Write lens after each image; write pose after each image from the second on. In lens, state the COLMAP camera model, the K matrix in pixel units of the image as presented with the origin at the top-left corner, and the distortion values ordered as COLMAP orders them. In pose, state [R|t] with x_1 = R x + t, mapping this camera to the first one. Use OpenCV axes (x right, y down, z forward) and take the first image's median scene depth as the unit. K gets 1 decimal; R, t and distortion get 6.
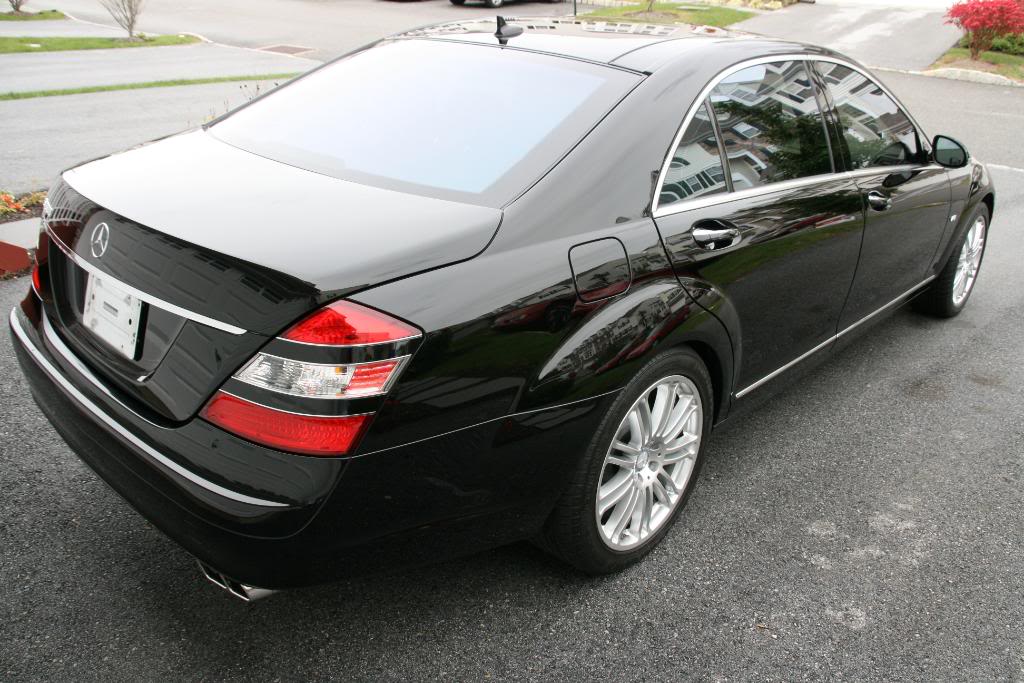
lens RADIAL K [[849.7, 0, 517.6], [0, 849.7, 334.0], [0, 0, 1]] dist [-0.177537, 0.161857]
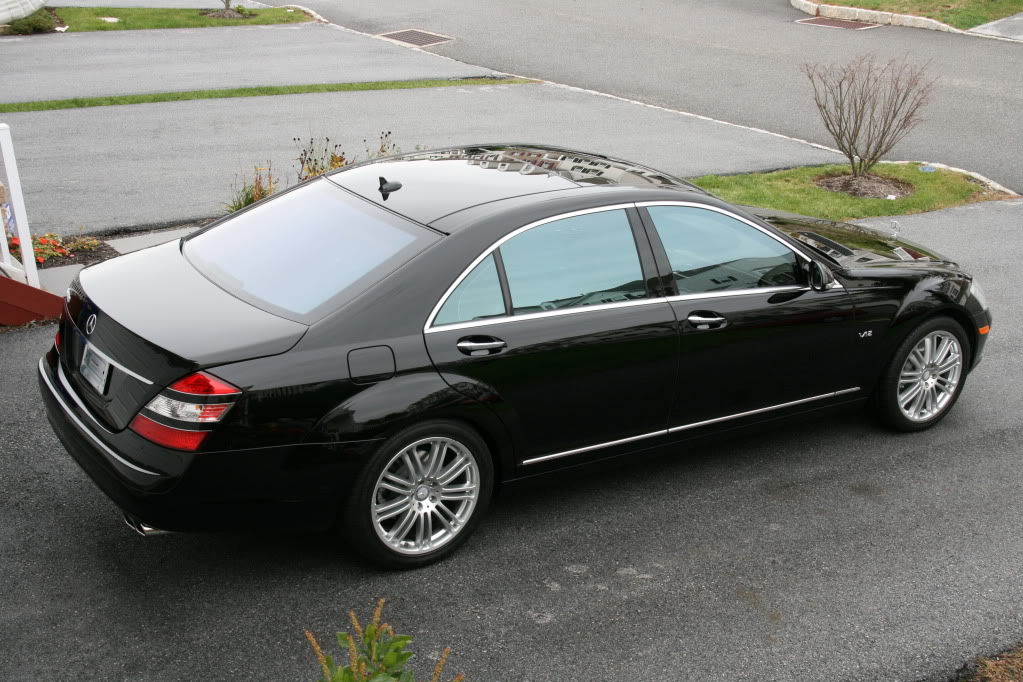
lens RADIAL K [[1316.9, 0, 511.5], [0, 1316.9, 341.0], [0, 0, 1]] dist [-0.014488, 0.406501]
pose [[0.971143, 0.073760, -0.226805, 0.818180], [-0.087868, 0.994735, -0.052737, -0.008458], [0.221721, 0.071144, 0.972511, -1.254946]]
